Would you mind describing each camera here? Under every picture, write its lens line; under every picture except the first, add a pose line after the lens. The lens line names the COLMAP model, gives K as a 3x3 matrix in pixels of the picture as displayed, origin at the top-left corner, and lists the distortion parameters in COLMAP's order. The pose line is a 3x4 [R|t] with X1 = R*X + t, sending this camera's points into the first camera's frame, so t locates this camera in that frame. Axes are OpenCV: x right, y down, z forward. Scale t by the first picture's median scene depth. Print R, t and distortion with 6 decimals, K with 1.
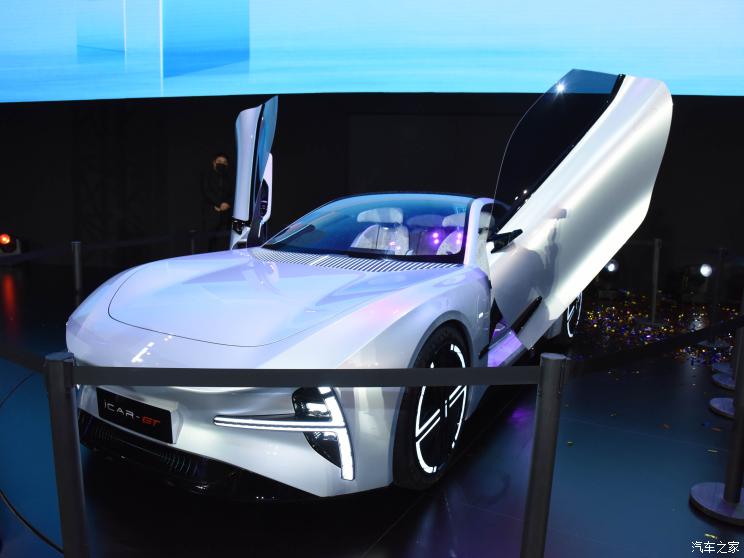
lens RADIAL K [[563.4, 0, 373.5], [0, 563.4, 279.1], [0, 0, 1]] dist [-0.030835, -0.001802]
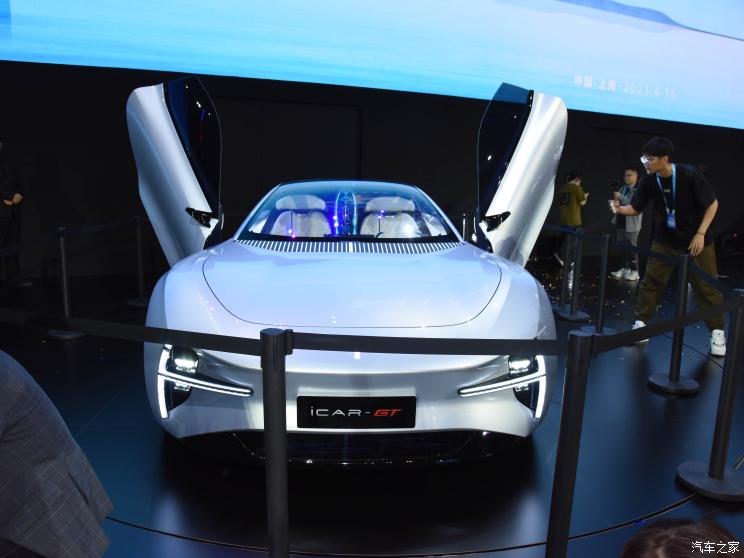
lens RADIAL K [[553.6, 0, 370.6], [0, 553.6, 275.0], [0, 0, 1]] dist [-0.090046, 0.029734]
pose [[0.851042, -0.095682, 0.516306, -0.416803], [0.082617, 0.995411, 0.048290, -0.019707], [-0.518557, 0.001559, 0.855042, 0.074983]]
